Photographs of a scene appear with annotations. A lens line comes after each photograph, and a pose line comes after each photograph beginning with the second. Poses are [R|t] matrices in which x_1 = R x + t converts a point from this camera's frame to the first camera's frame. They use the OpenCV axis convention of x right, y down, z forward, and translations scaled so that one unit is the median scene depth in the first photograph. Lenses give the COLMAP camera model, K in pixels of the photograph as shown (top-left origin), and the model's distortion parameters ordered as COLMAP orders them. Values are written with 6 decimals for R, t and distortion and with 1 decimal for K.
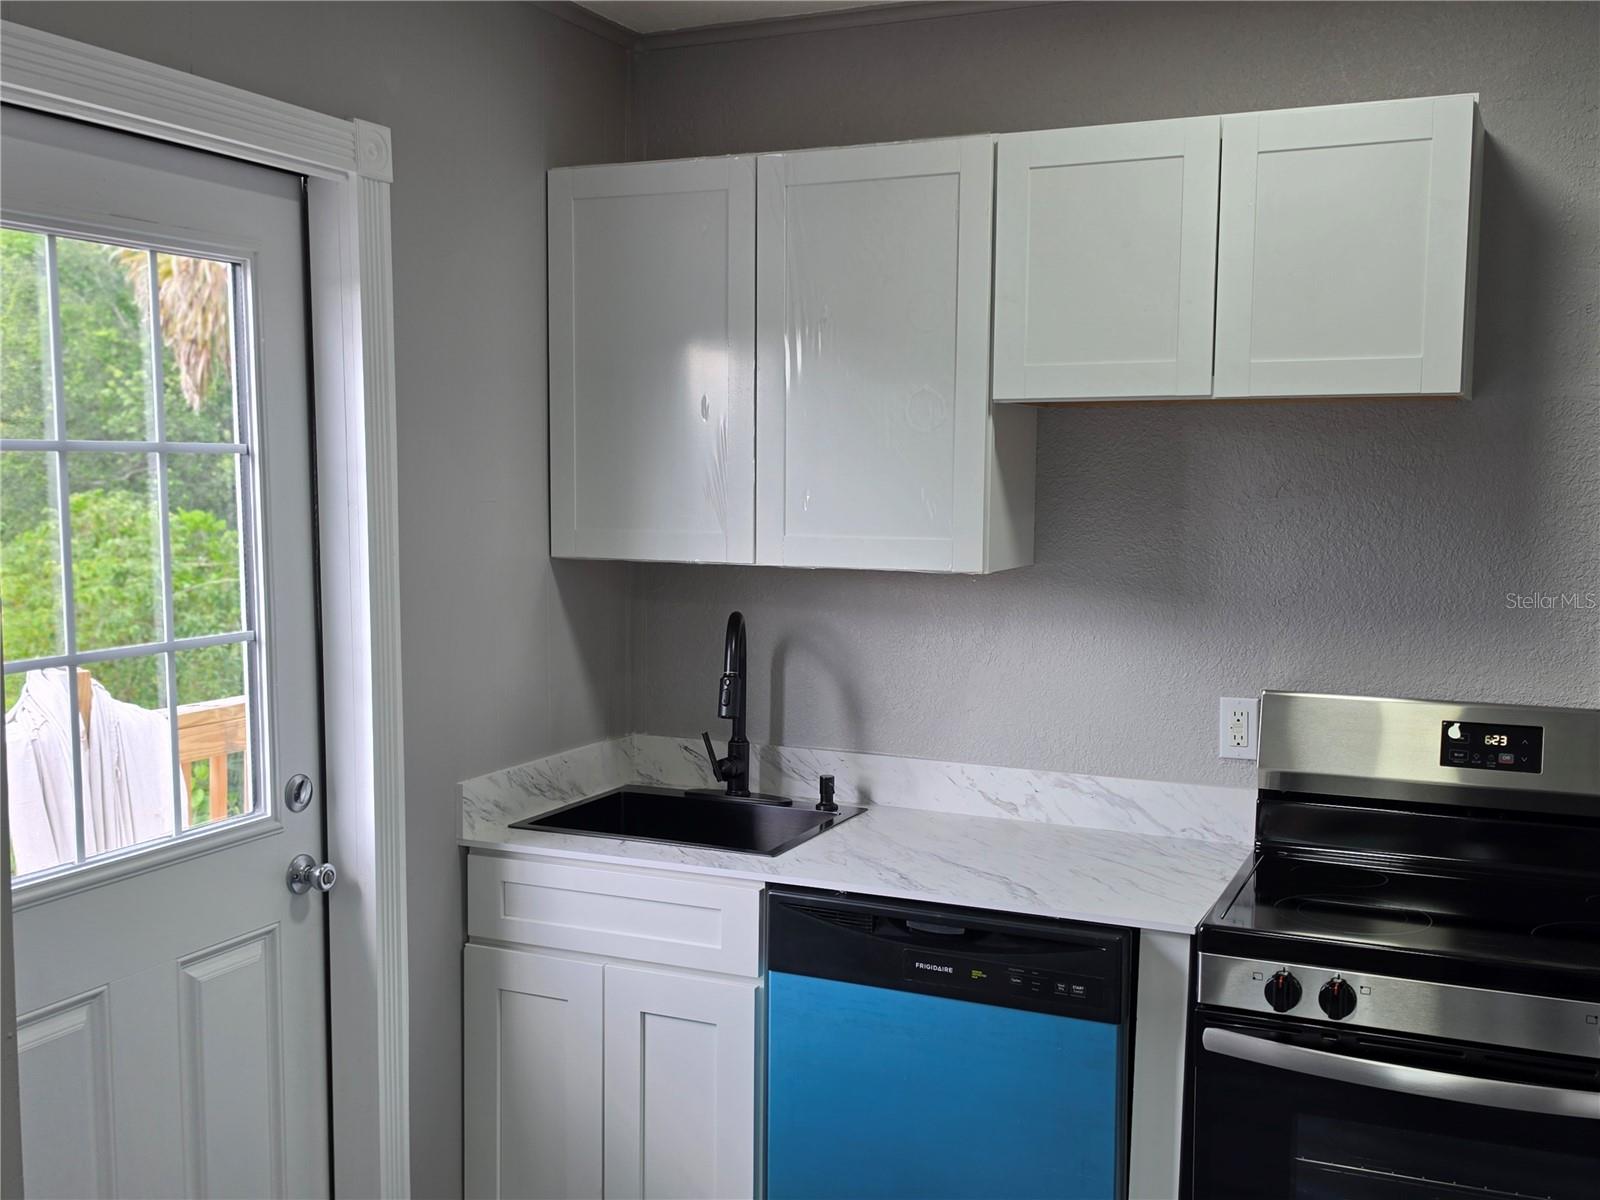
lens RADIAL K [[1628.3, 0, 799.9], [0, 1628.3, 613.2], [0, 0, 1]] dist [0.147435, -0.324182]
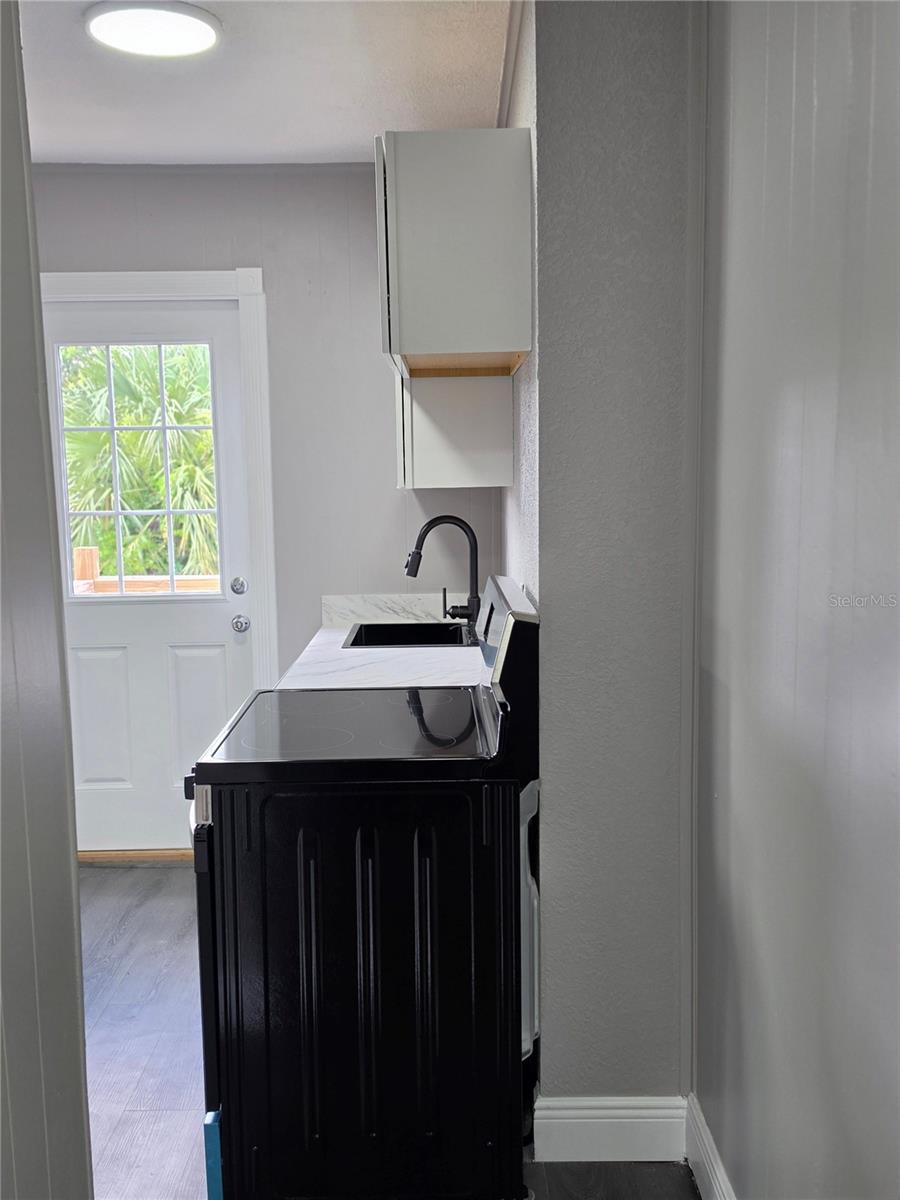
lens RADIAL K [[1221.3, 0, 450.0], [0, 1221.3, 600.0], [0, 0, 1]] dist [0.147435, -0.324182]
pose [[0.421819, 0.089170, -0.902285, 1.165984], [-0.064636, 0.995578, 0.068172, -0.000470], [0.904373, 0.029563, 0.425717, 0.516484]]
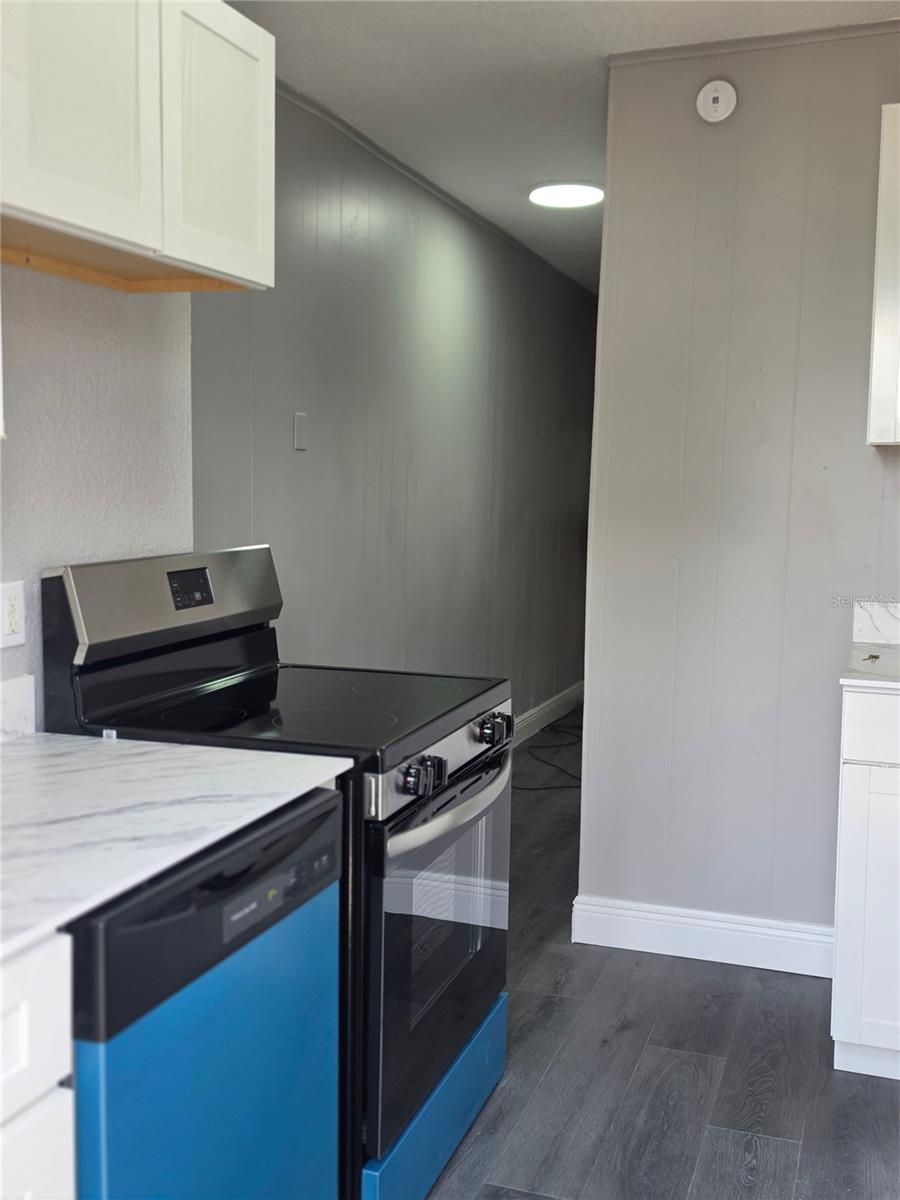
lens RADIAL K [[1201.5, 0, 448.8], [0, 1201.5, 580.6], [0, 0, 1]] dist [0.121238, -0.296678]
pose [[-0.077725, -0.087560, 0.993122, -0.434911], [0.082015, 0.992198, 0.093897, 0.006464], [-0.993596, 0.088749, -0.069937, 0.807763]]
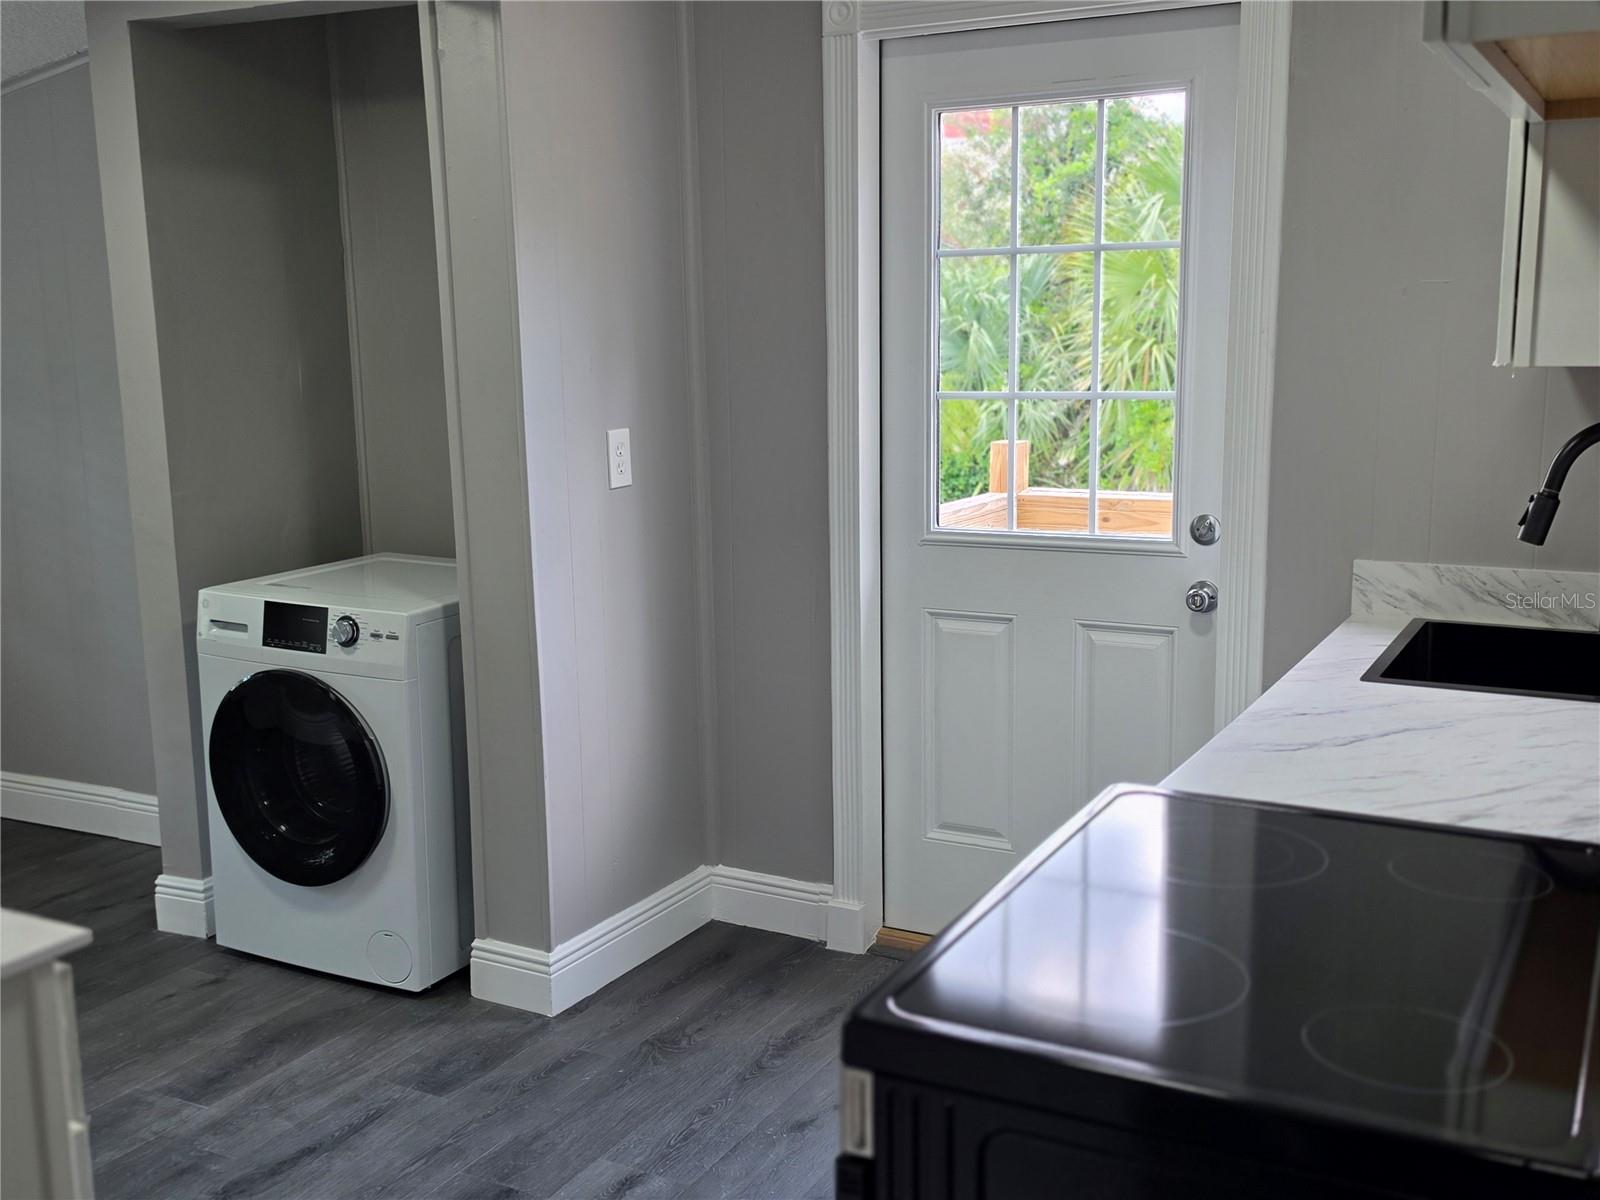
lens RADIAL K [[1628.3, 0, 799.9], [0, 1628.3, 613.2], [0, 0, 1]] dist [0.147435, -0.324182]
pose [[-0.066180, 0.175978, -0.982167, 0.841008], [-0.075564, 0.980614, 0.180792, -0.024929], [0.994942, 0.086181, -0.051600, 0.705215]]
